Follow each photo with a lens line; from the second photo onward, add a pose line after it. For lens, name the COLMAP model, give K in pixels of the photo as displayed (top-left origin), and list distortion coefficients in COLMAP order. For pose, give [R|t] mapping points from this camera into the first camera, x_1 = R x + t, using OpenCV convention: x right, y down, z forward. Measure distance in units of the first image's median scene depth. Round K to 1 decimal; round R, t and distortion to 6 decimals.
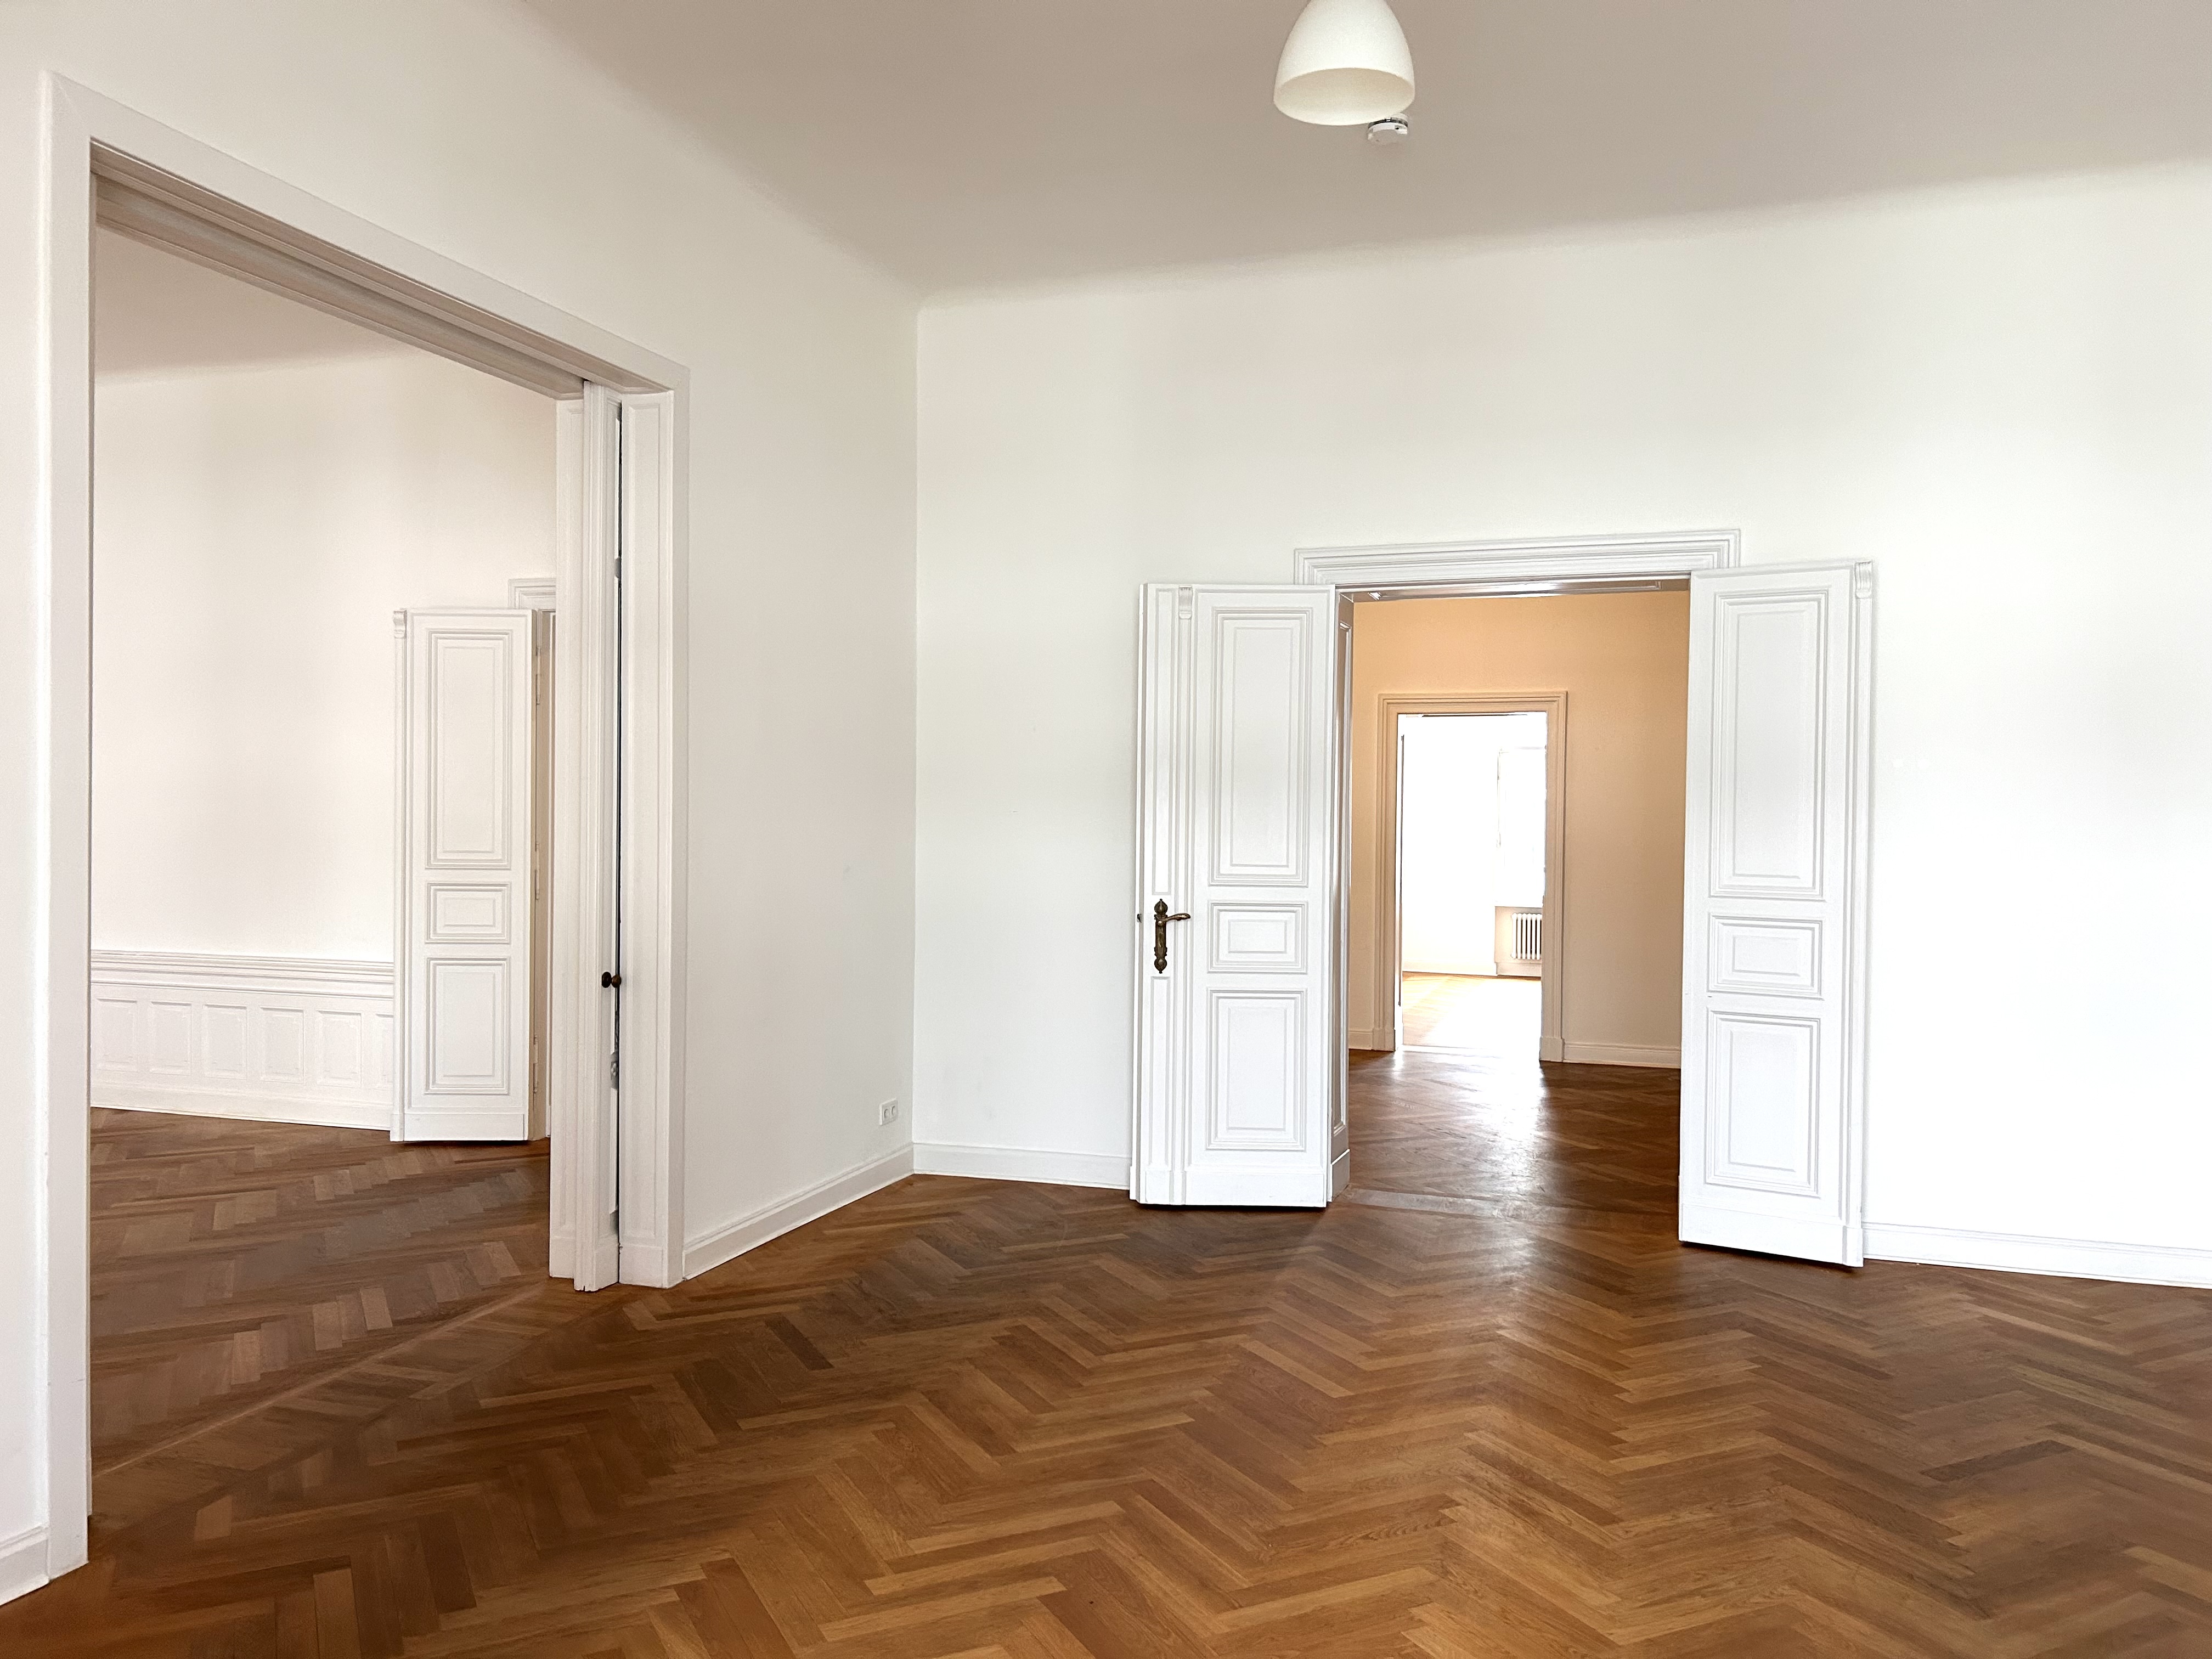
lens RADIAL K [[1678.9, 0, 1104.4], [0, 1678.9, 831.1], [0, 0, 1]] dist [0.064017, -0.070916]
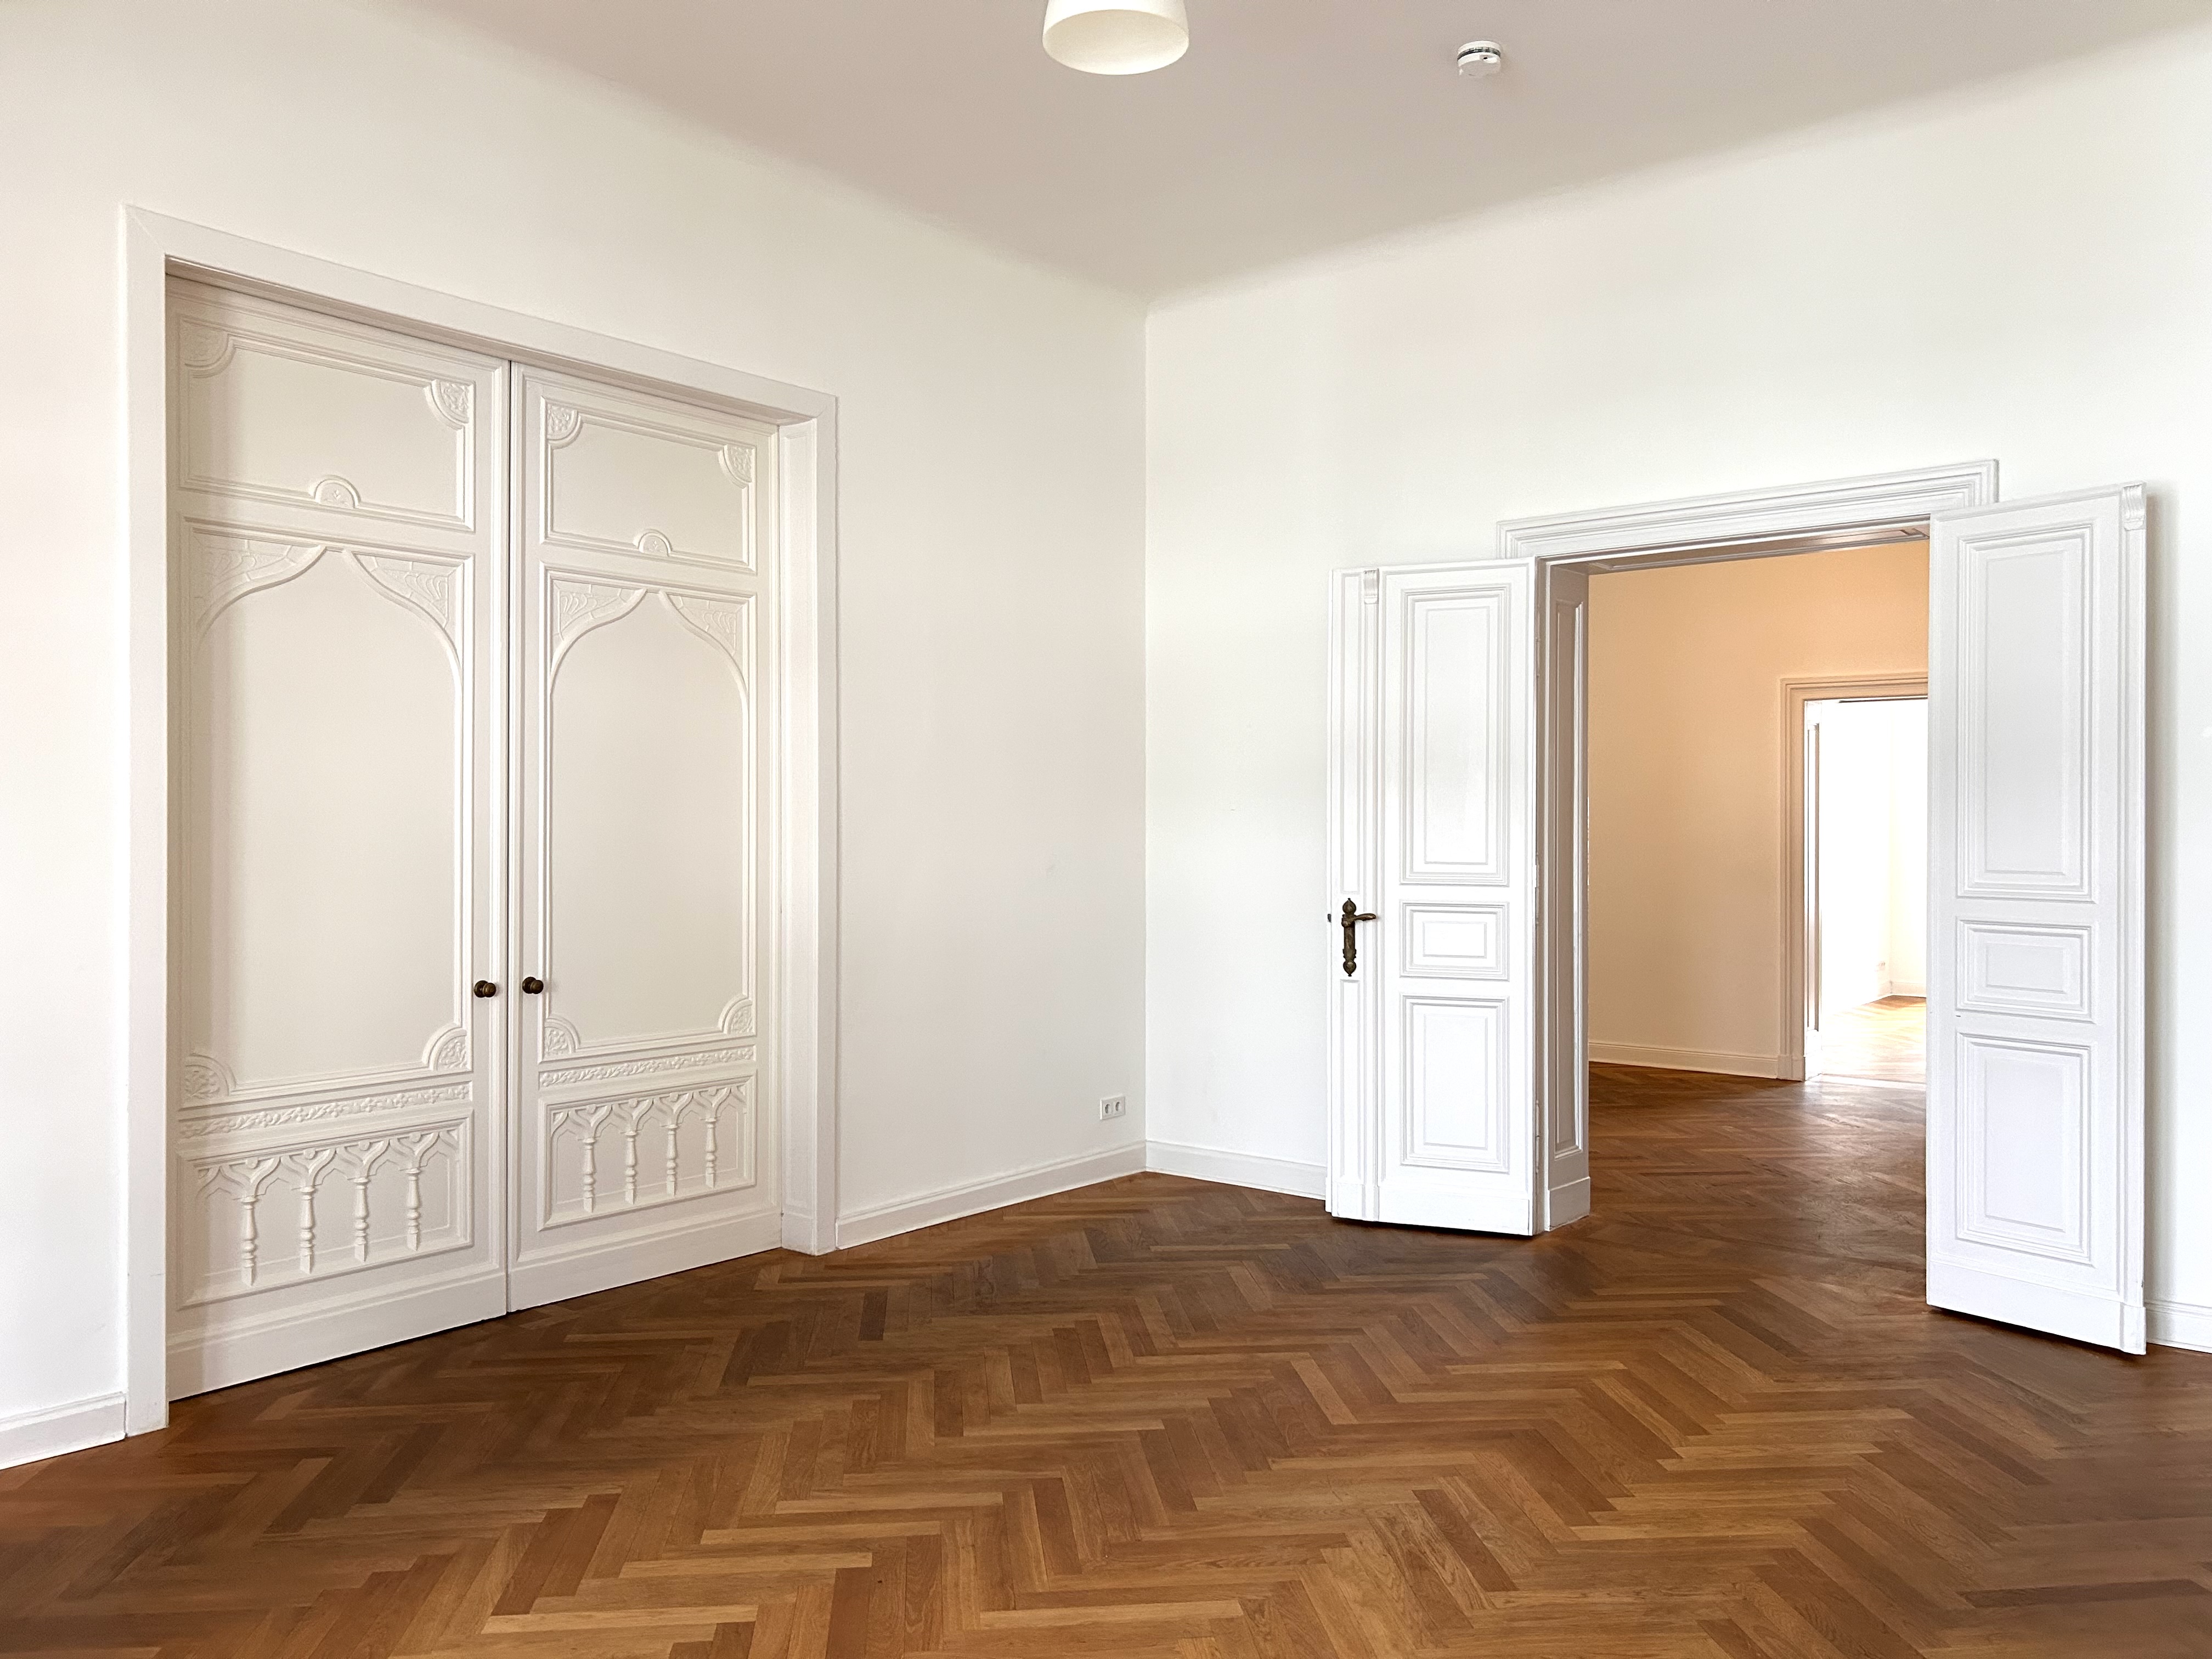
lens RADIAL K [[1678.9, 0, 1100.6], [0, 1678.9, 825.5], [0, 0, 1]] dist [0.064017, -0.070916]
pose [[0.933950, -0.009359, -0.357281, 0.286556], [0.004612, 0.999889, -0.014134, 0.014193], [0.357374, 0.011552, 0.933890, 0.064440]]
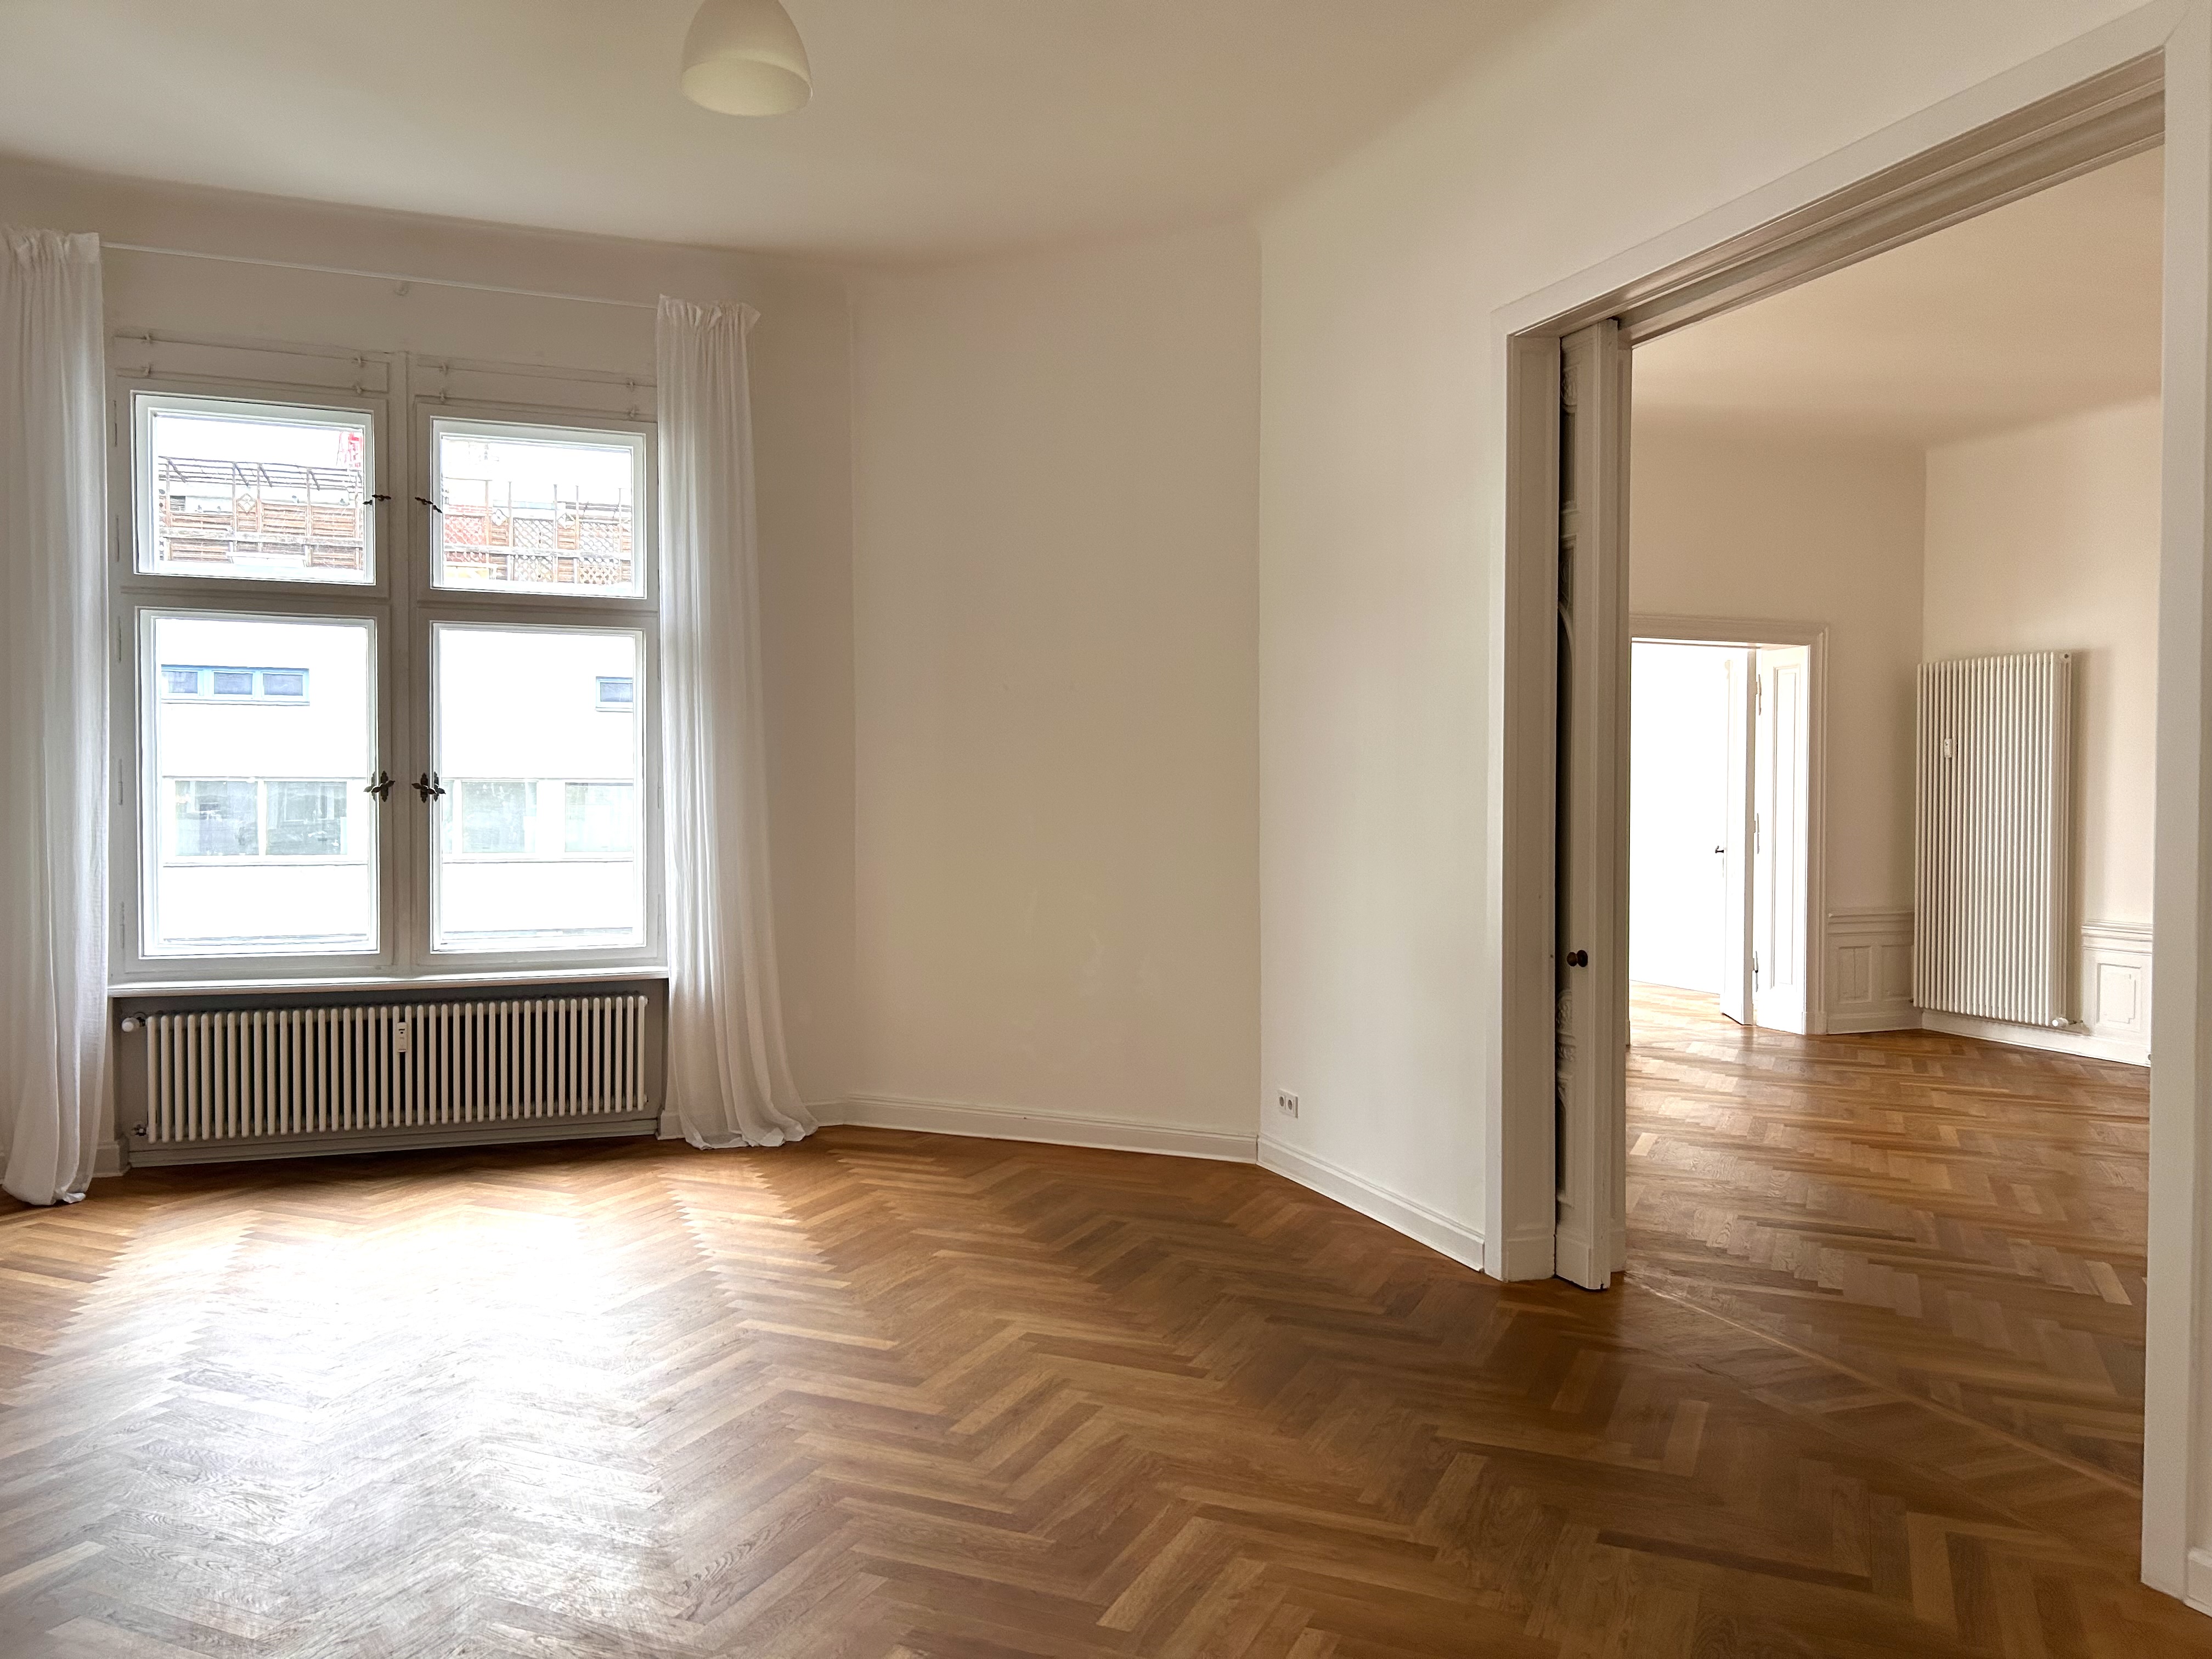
lens RADIAL K [[1678.9, 0, 1084.6], [0, 1678.9, 820.4], [0, 0, 1]] dist [0.064017, -0.070916]
pose [[-0.786429, -0.003542, -0.617670, 0.383010], [-0.017170, 0.999722, 0.016128, 0.004427], [0.617442, 0.023289, -0.786272, 1.204079]]
